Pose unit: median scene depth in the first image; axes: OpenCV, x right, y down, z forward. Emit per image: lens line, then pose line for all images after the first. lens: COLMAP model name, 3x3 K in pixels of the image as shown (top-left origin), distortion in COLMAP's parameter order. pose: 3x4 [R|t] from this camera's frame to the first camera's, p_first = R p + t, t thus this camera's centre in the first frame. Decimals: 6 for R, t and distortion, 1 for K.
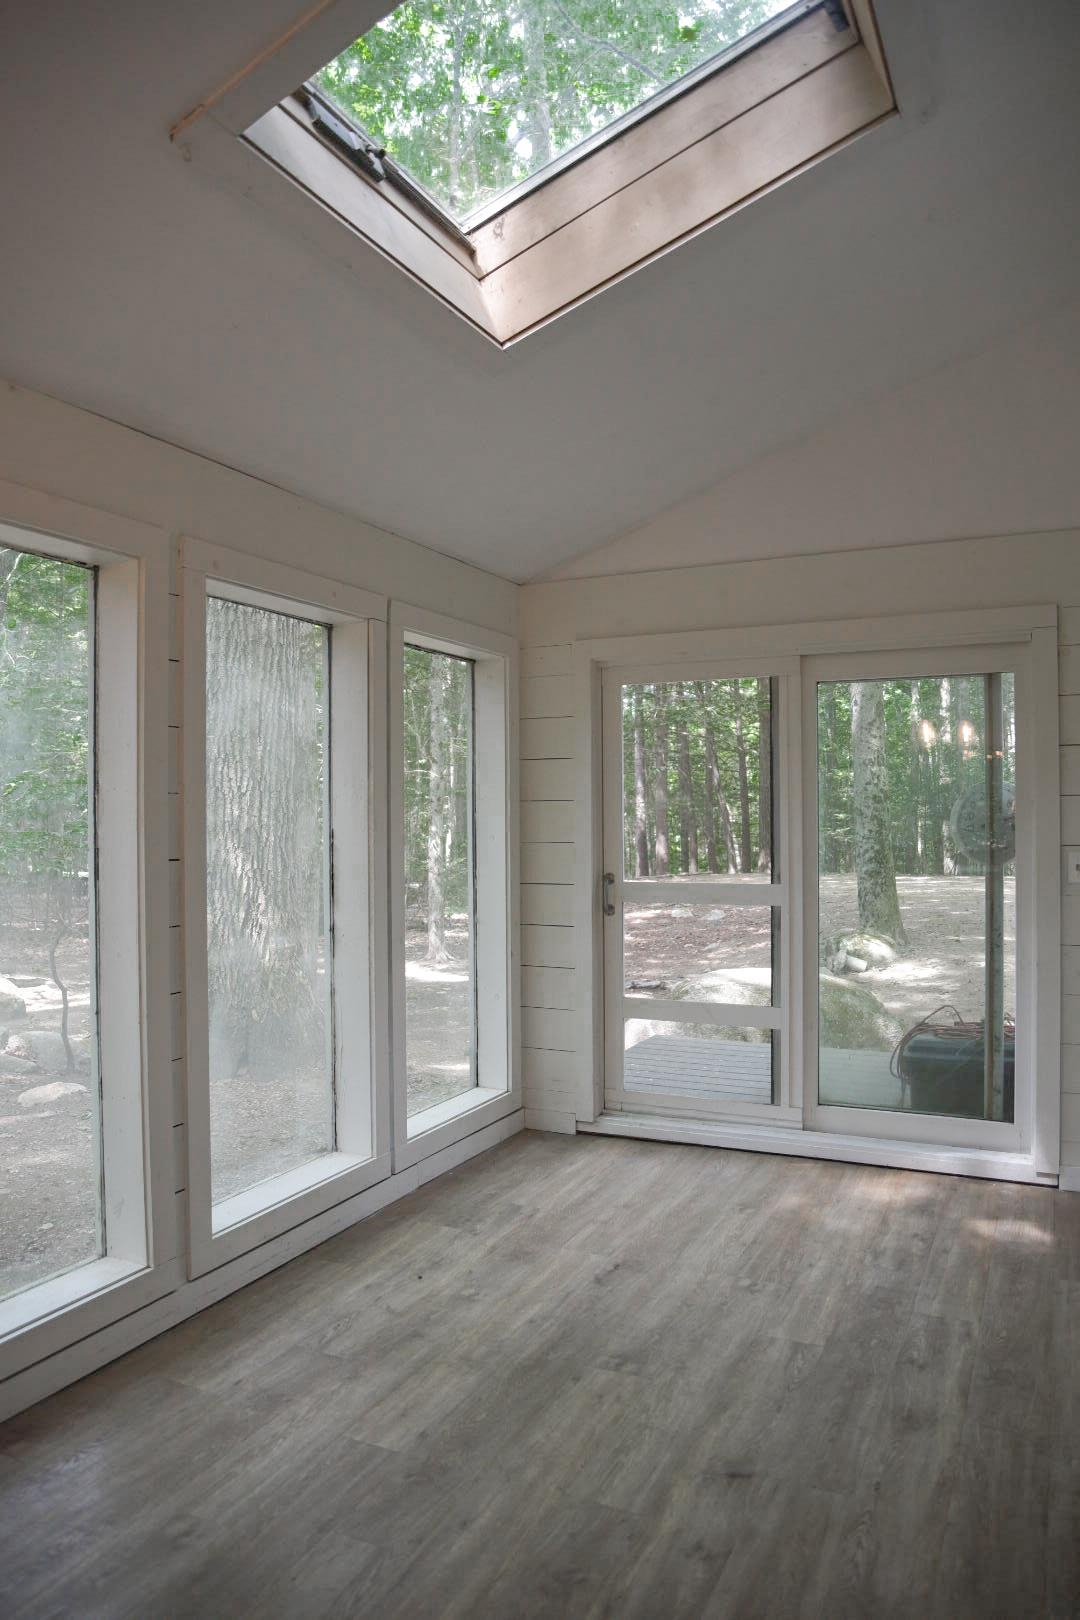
lens RADIAL K [[1119.0, 0, 548.2], [0, 1119.0, 806.7], [0, 0, 1]] dist [-0.084518, 0.034854]
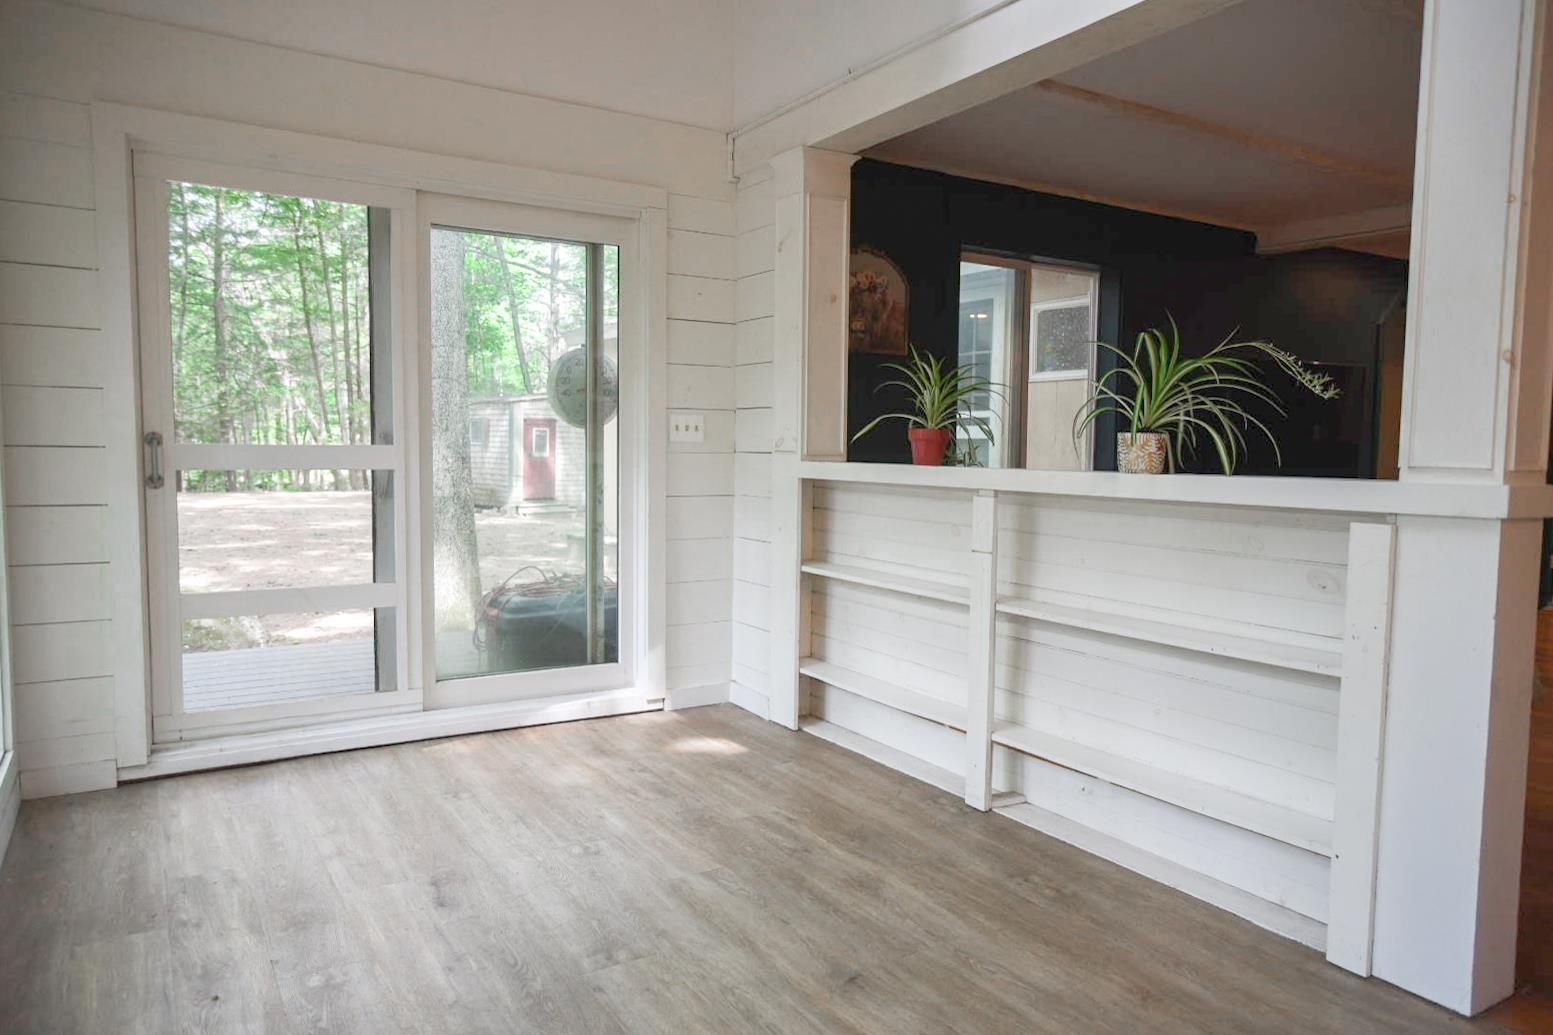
lens RADIAL K [[1044.2, 0, 776.5], [0, 1044.2, 517.5], [0, 0, 1]] dist [-0.002579, 0.000699]
pose [[0.530176, -0.042818, 0.846806, -0.417675], [-0.025390, 0.997474, 0.066333, 0.077975], [-0.847507, -0.056668, 0.527750, 0.358318]]
